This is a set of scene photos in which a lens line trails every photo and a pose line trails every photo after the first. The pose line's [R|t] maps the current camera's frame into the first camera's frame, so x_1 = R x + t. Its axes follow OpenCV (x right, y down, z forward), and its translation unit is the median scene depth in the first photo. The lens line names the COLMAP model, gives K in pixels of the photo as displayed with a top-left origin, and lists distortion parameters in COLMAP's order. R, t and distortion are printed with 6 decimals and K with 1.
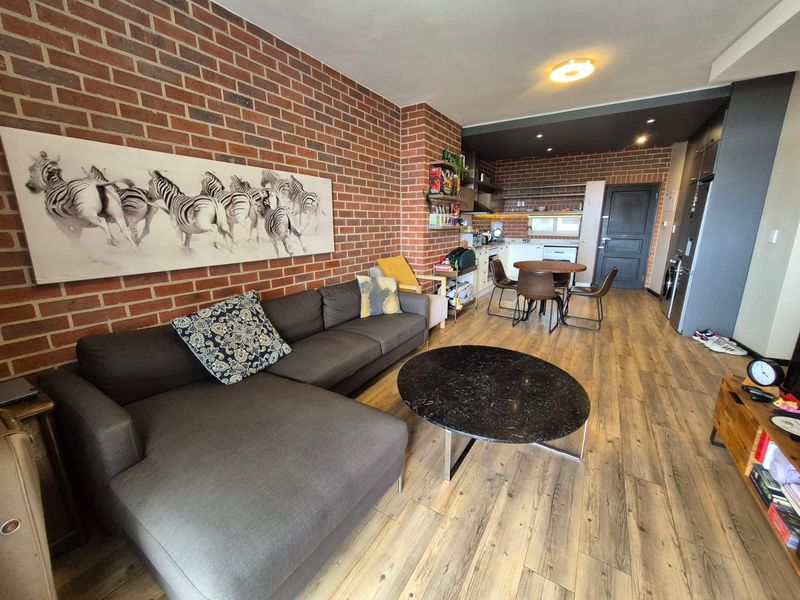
lens RADIAL K [[316.3, 0, 406.6], [0, 316.3, 293.0], [0, 0, 1]] dist [0.002512, -0.000061]
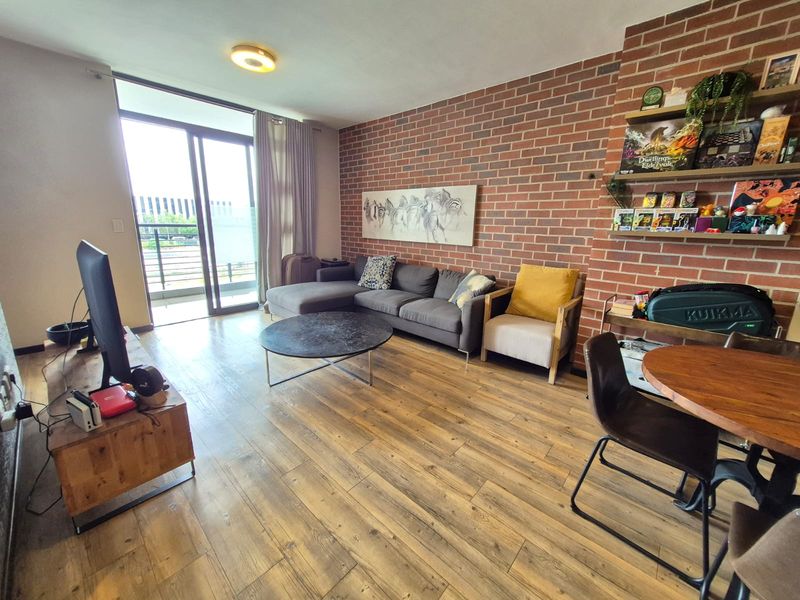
lens RADIAL K [[322.3, 0, 404.4], [0, 322.3, 293.3], [0, 0, 1]] dist [0.001048, -0.000339]
pose [[-0.197083, 0.210223, -0.957583, 1.179647], [-0.234961, 0.938146, 0.254314, -0.247107], [0.951815, 0.275115, -0.135499, 1.136426]]
